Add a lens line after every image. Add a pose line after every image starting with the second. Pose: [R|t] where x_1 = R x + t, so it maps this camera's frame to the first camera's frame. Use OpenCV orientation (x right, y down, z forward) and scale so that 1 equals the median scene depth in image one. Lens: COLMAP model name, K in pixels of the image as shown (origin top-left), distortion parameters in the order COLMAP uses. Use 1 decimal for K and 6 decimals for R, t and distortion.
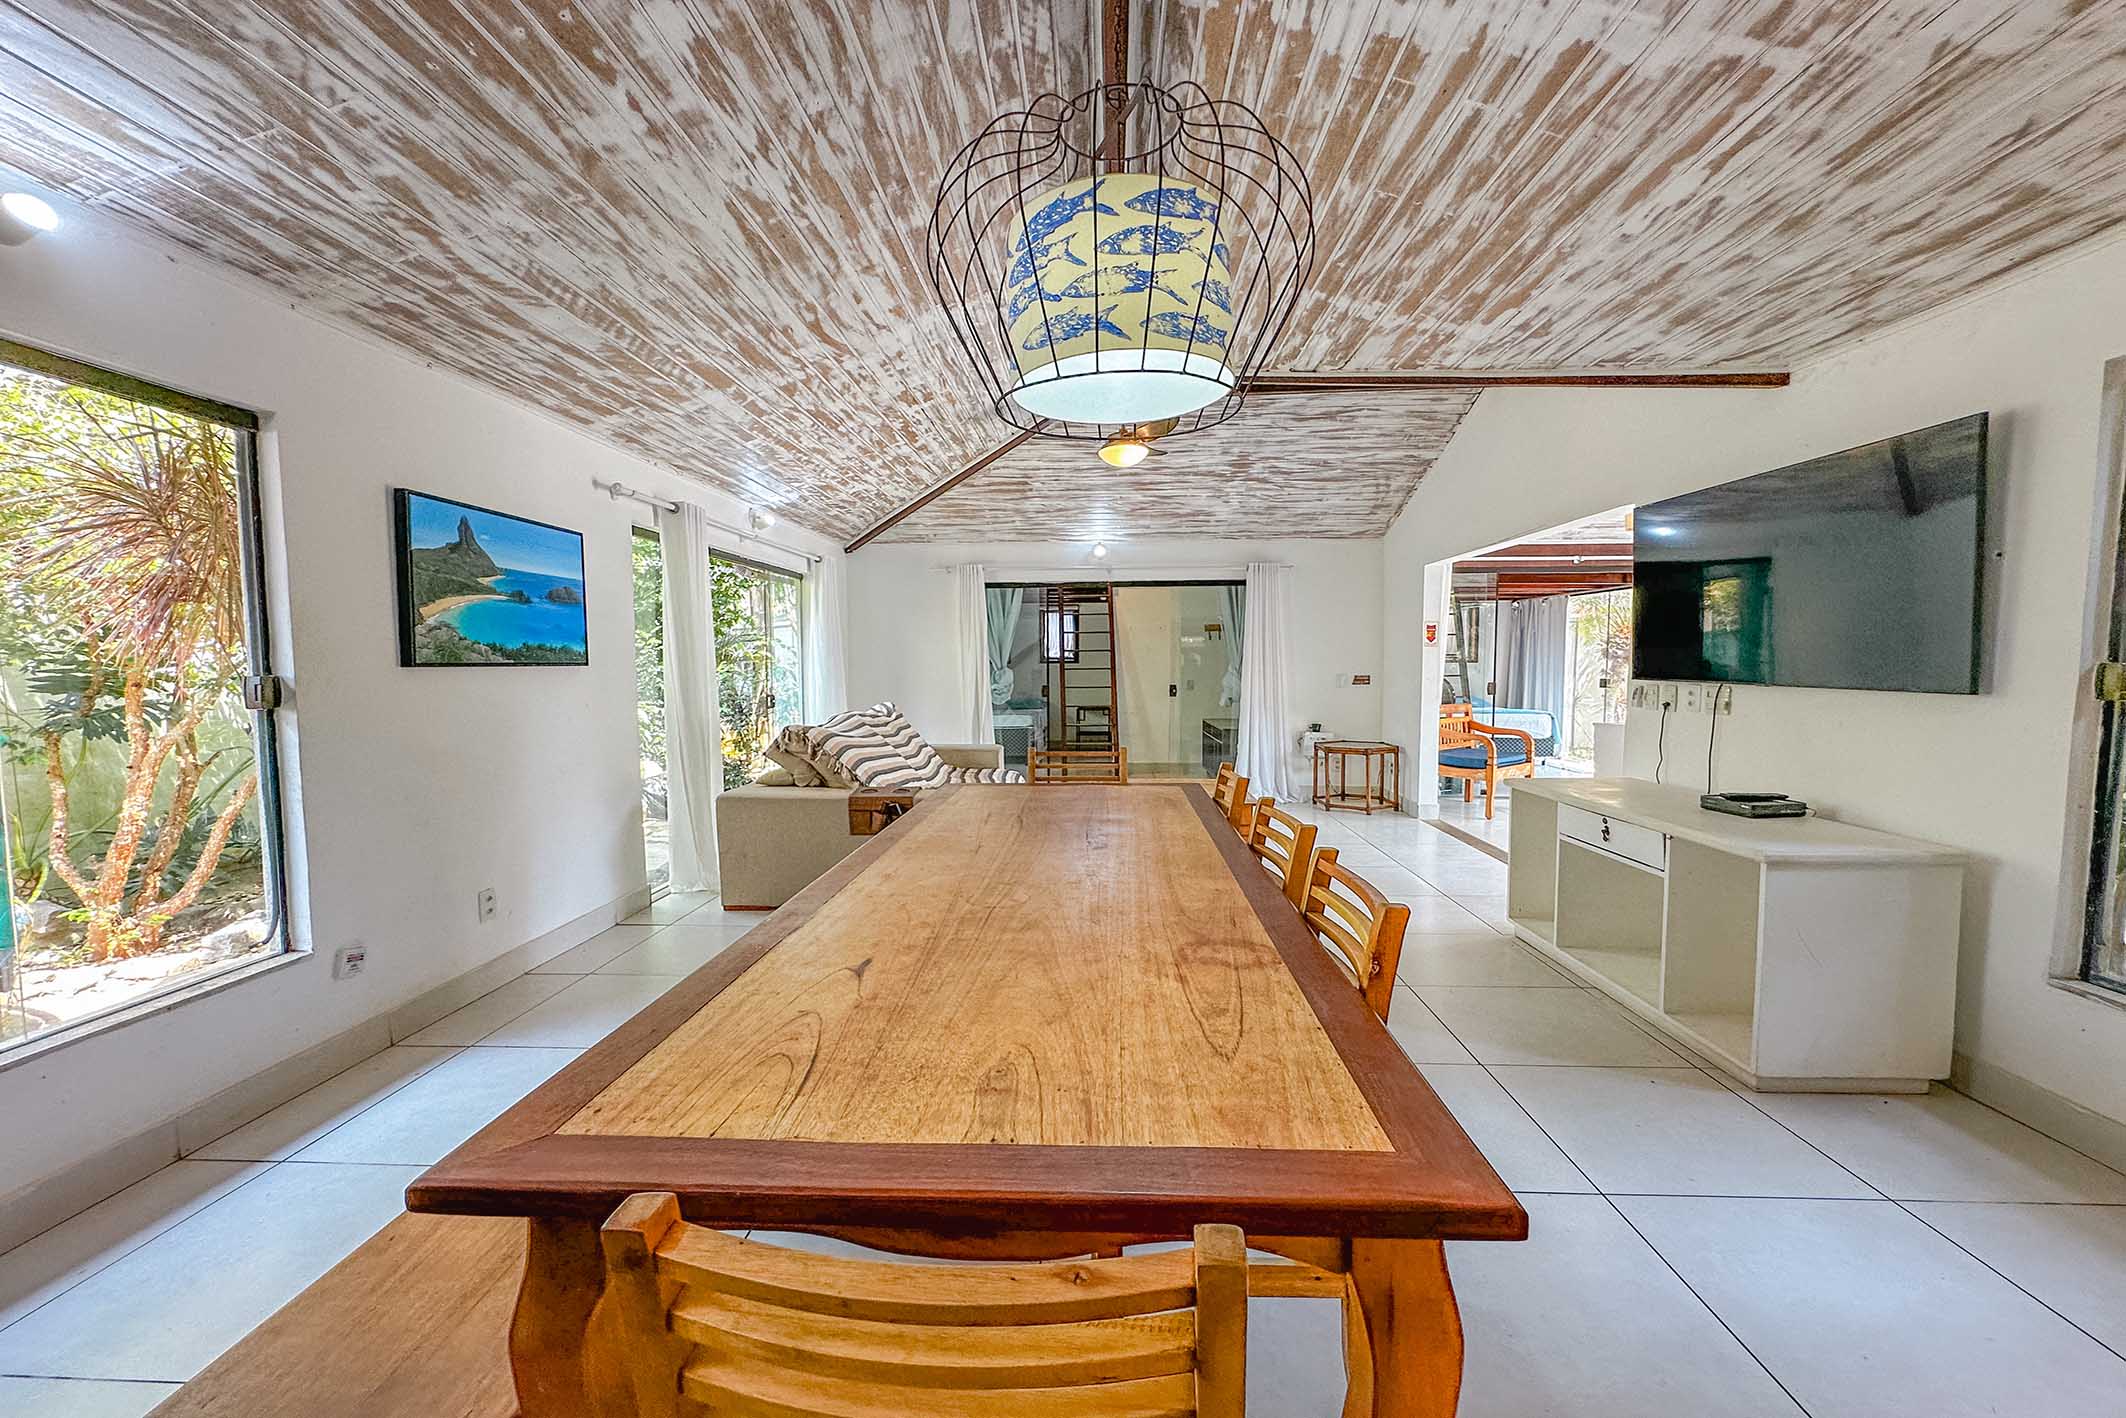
lens RADIAL K [[864.6, 0, 1059.2], [0, 864.6, 724.3], [0, 0, 1]] dist [0.001105, -0.000118]
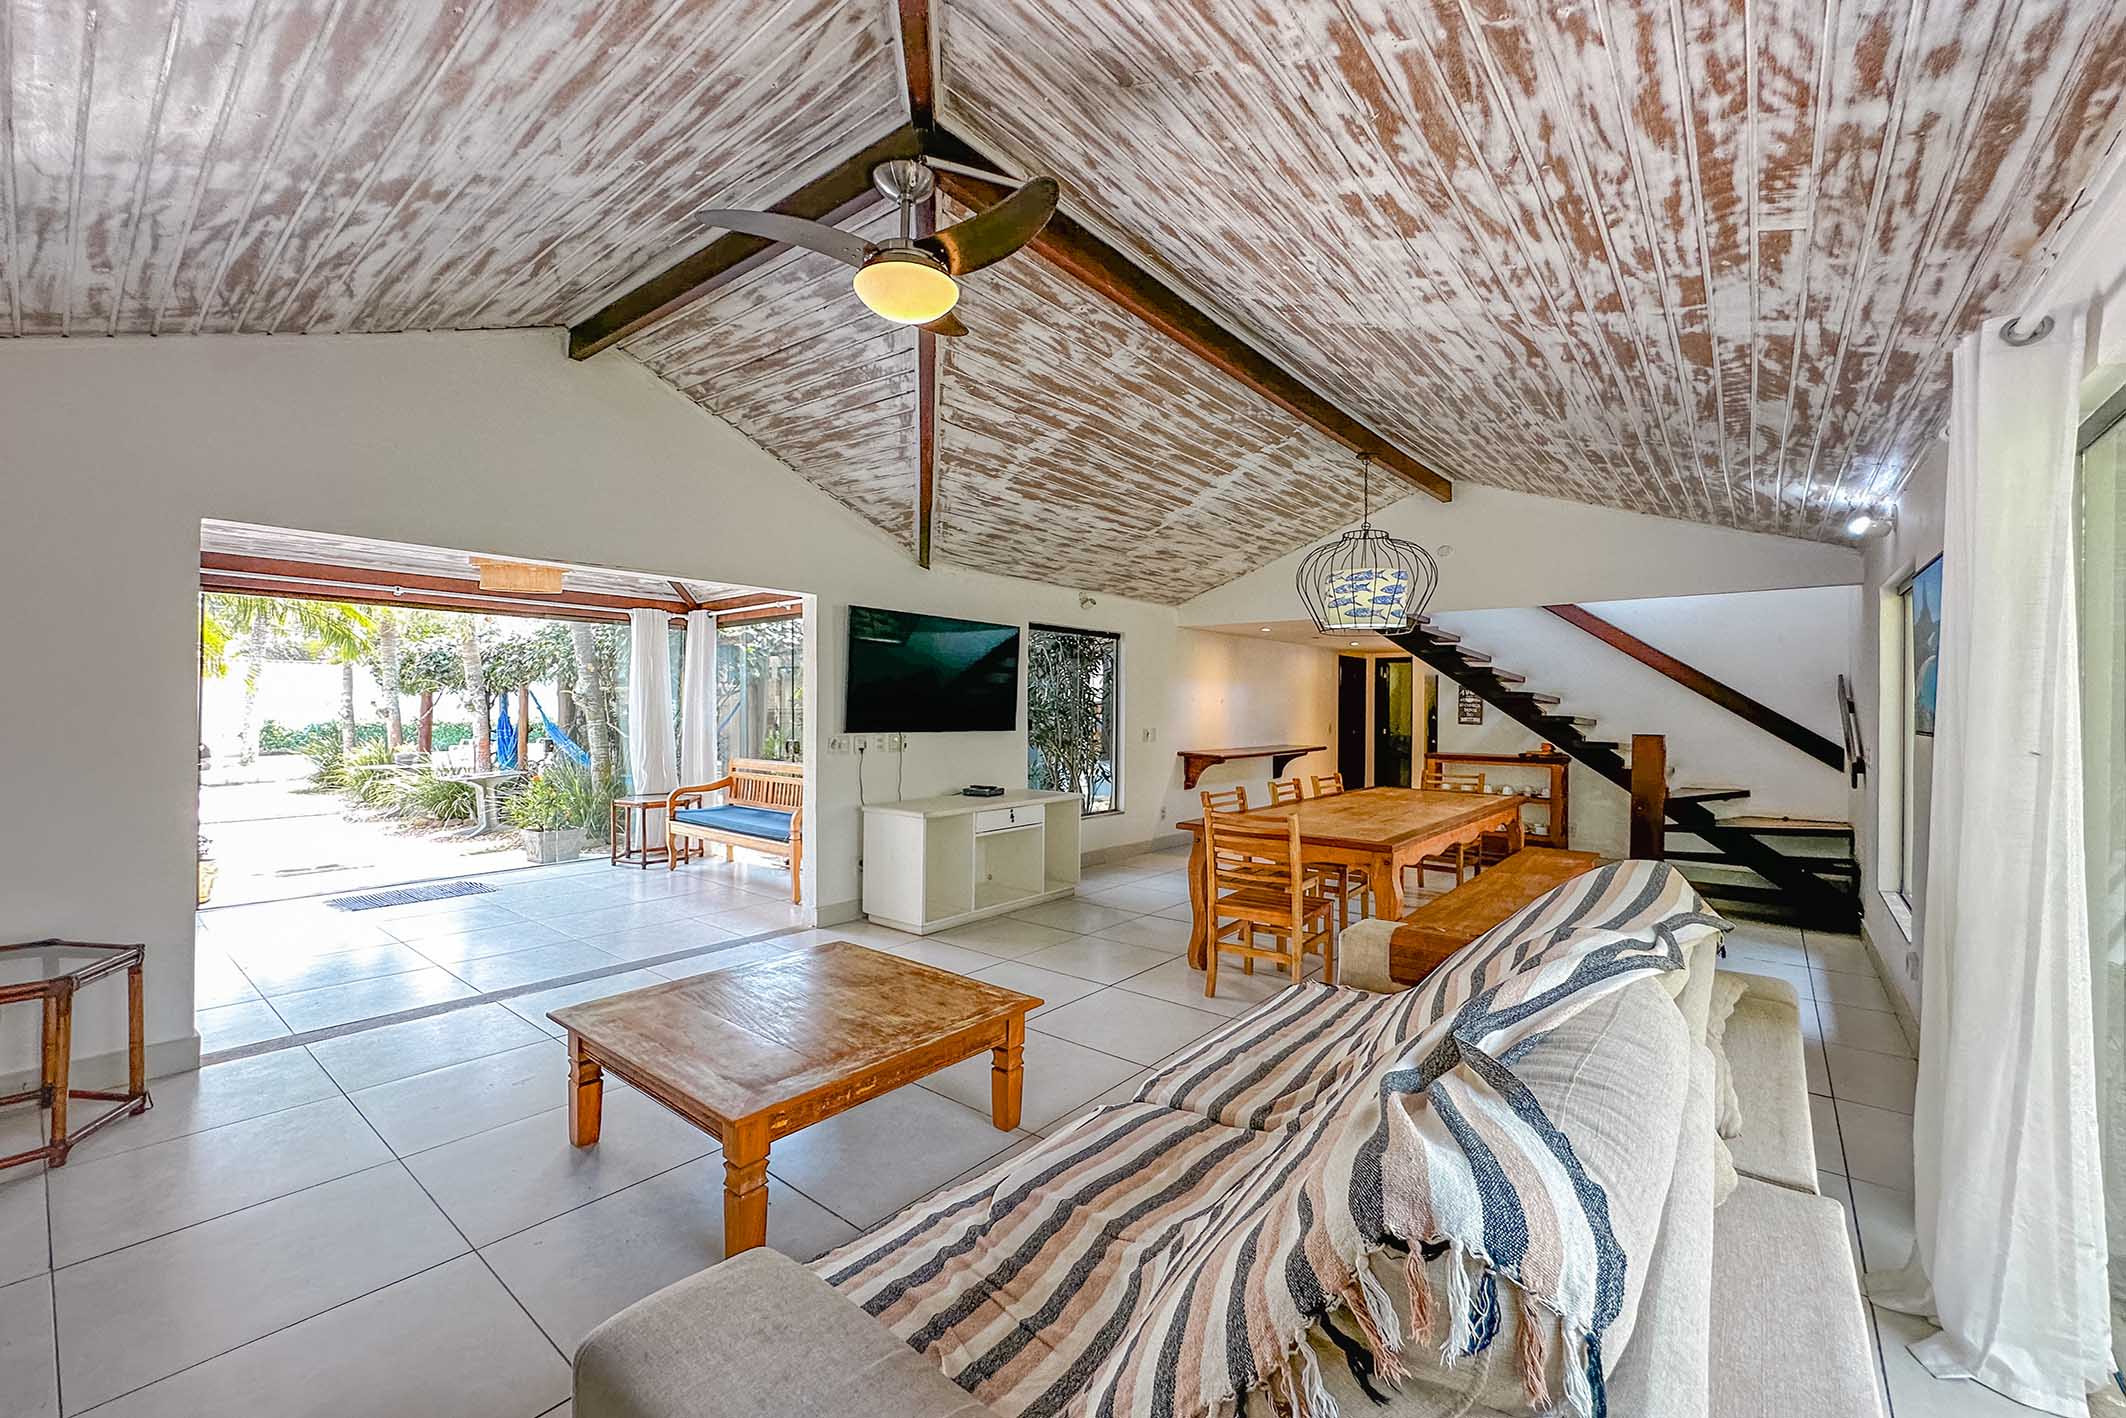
lens RADIAL K [[852.0, 0, 1075.0], [0, 852.0, 694.3], [0, 0, 1]] dist [-0.000969, 0.000046]
pose [[-0.813441, 0.006973, 0.581606, -0.609951], [0.035800, 0.998633, 0.038097, -0.240167], [-0.580545, 0.051811, -0.812578, 3.018993]]
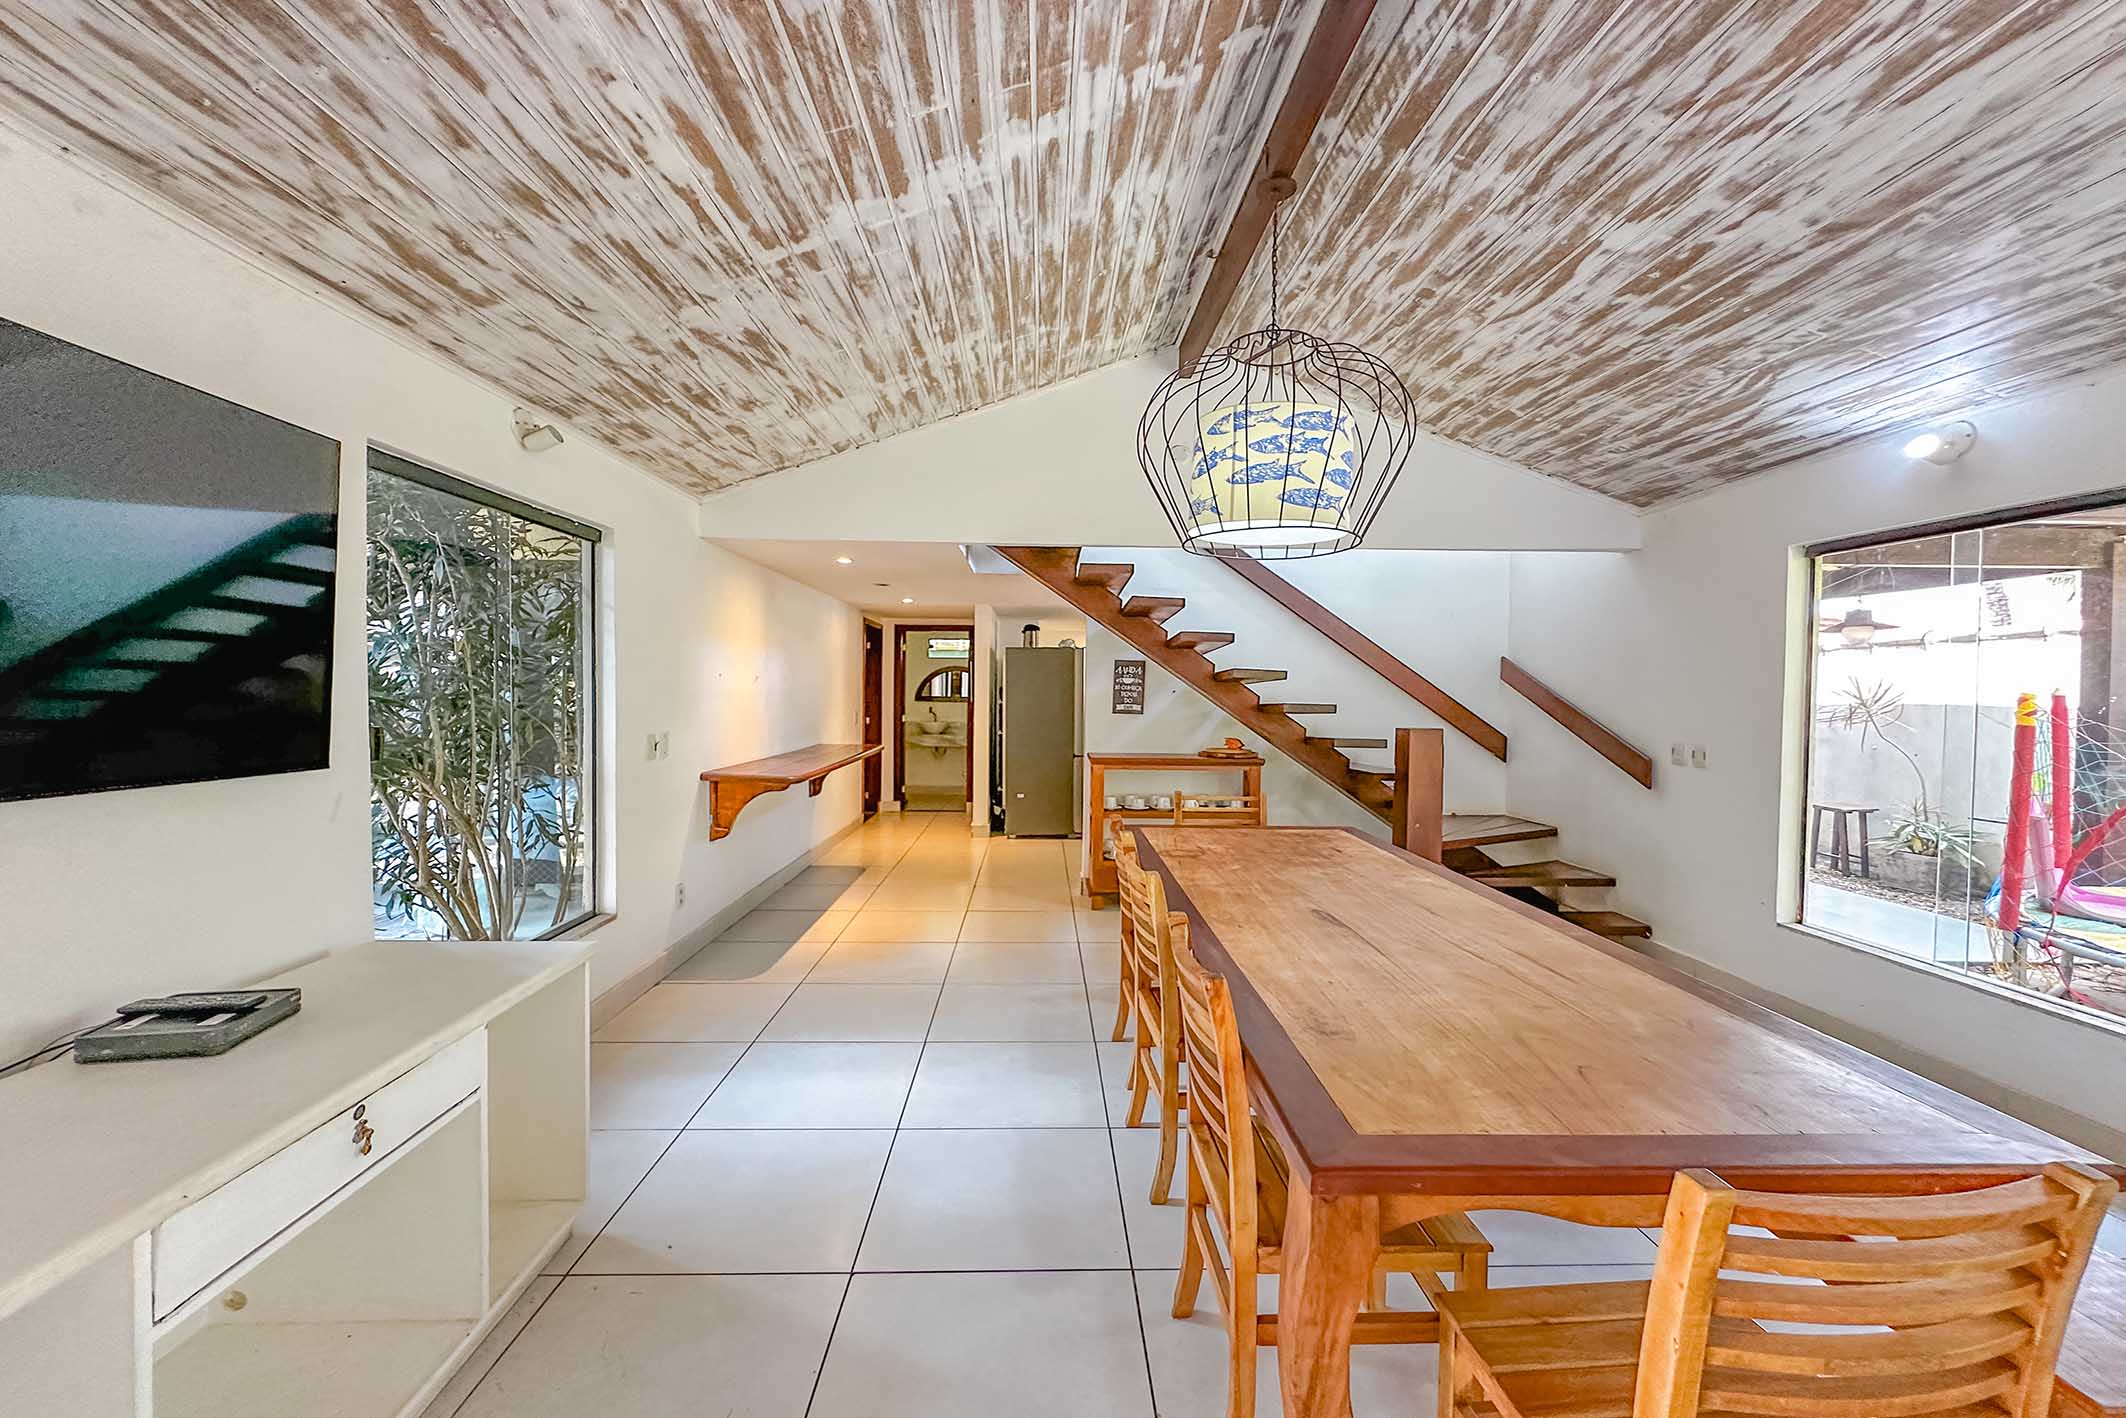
lens RADIAL K [[854.1, 0, 1063.0], [0, 854.1, 709.0], [0, 0, 1]] dist [-0.002149, -0.000111]
pose [[-0.996670, -0.002776, -0.081492, 0.410309], [-0.010225, 0.995786, 0.091139, -0.176562], [0.080895, 0.091669, -0.992498, 1.888564]]
